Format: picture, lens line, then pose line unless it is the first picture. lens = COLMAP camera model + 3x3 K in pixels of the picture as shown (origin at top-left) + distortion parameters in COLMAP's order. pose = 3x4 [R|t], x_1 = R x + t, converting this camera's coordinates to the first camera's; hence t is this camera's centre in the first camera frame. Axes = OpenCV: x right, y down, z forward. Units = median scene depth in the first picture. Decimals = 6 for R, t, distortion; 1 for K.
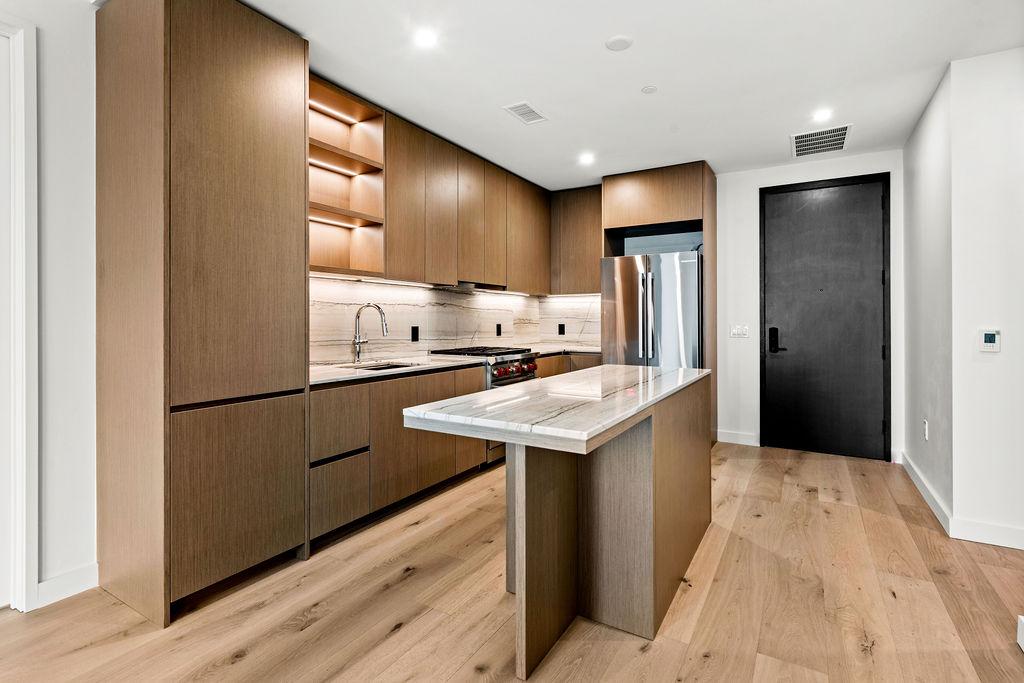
lens RADIAL K [[494.3, 0, 511.8], [0, 494.3, 319.1], [0, 0, 1]] dist [0.003341, -0.000869]
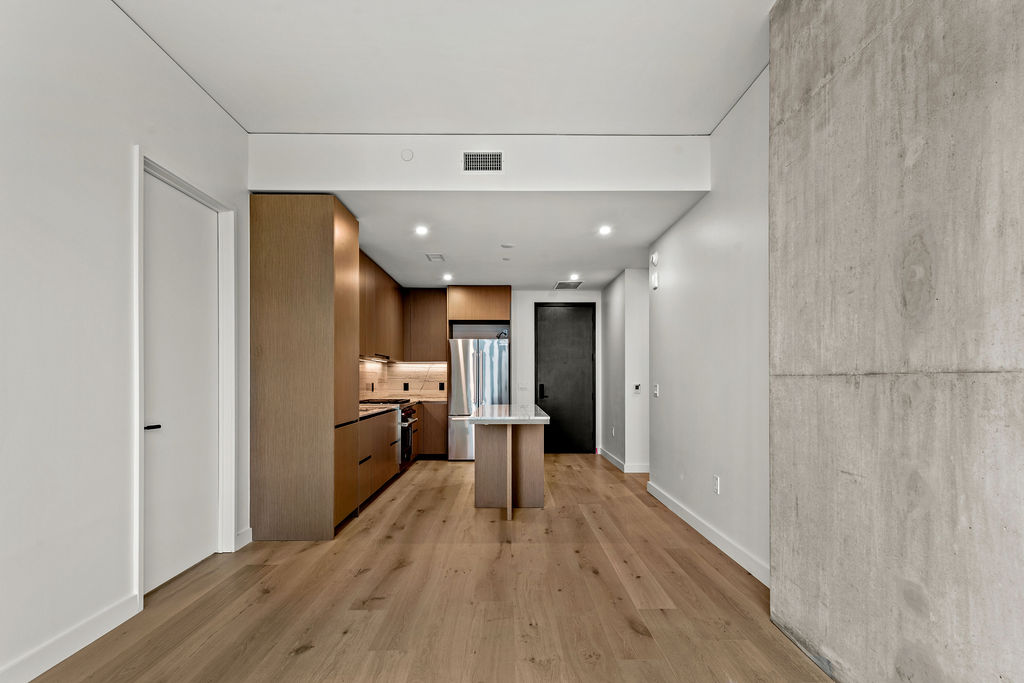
lens RADIAL K [[494.5, 0, 511.8], [0, 494.5, 377.2], [0, 0, 1]] dist [-0.000397, -0.000047]
pose [[0.854225, 0.000598, 0.519902, -0.515605], [0.000231, 0.999999, -0.001531, -0.004681], [-0.519903, 0.001428, 0.854224, -0.472946]]
